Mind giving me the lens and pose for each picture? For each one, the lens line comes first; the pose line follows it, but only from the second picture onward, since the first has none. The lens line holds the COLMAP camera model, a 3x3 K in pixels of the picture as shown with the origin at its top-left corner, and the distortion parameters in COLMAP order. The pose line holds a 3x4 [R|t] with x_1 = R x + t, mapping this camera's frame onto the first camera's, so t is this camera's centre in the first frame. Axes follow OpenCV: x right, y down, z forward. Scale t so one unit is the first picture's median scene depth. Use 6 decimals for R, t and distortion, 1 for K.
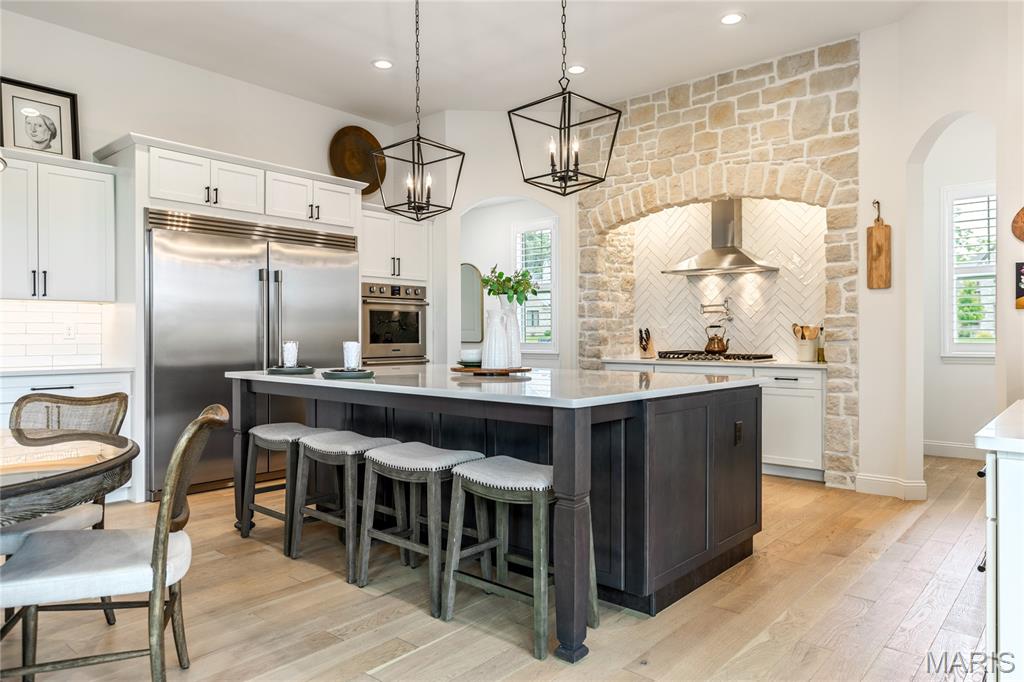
lens RADIAL K [[651.1, 0, 512.8], [0, 651.1, 337.5], [0, 0, 1]] dist [0.007016, 0.001765]
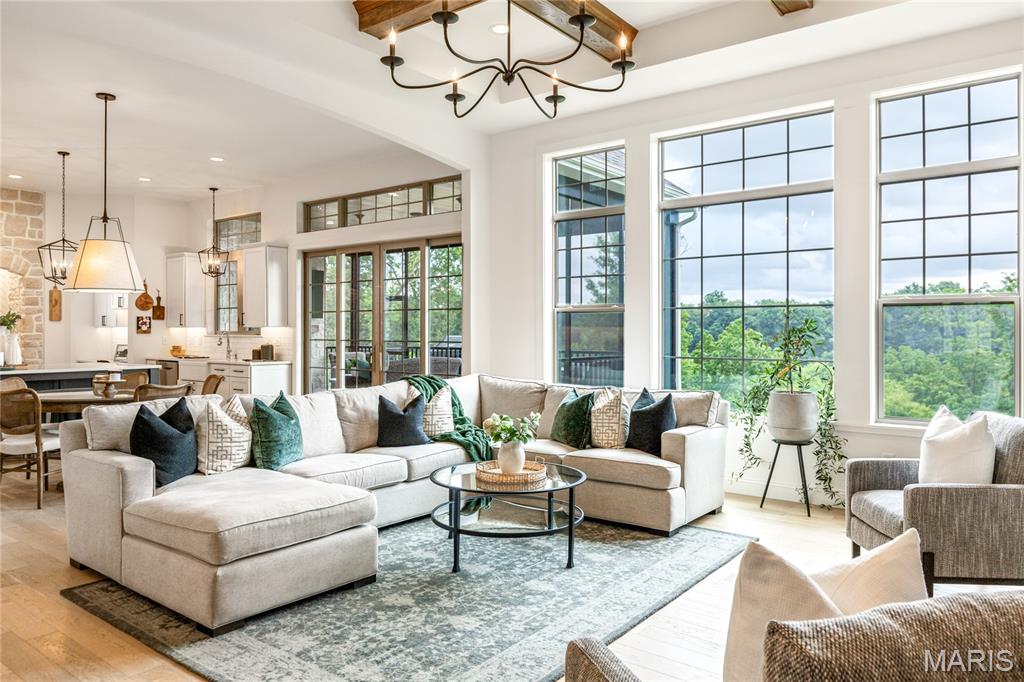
lens RADIAL K [[721.4, 0, 511.9], [0, 721.4, 335.7], [0, 0, 1]] dist [0.007292, -0.006735]
pose [[-0.062994, -0.013055, 0.997929, -1.707717], [0.003200, 0.999907, 0.013283, -0.051874], [-0.998009, 0.004031, -0.062946, -0.270169]]
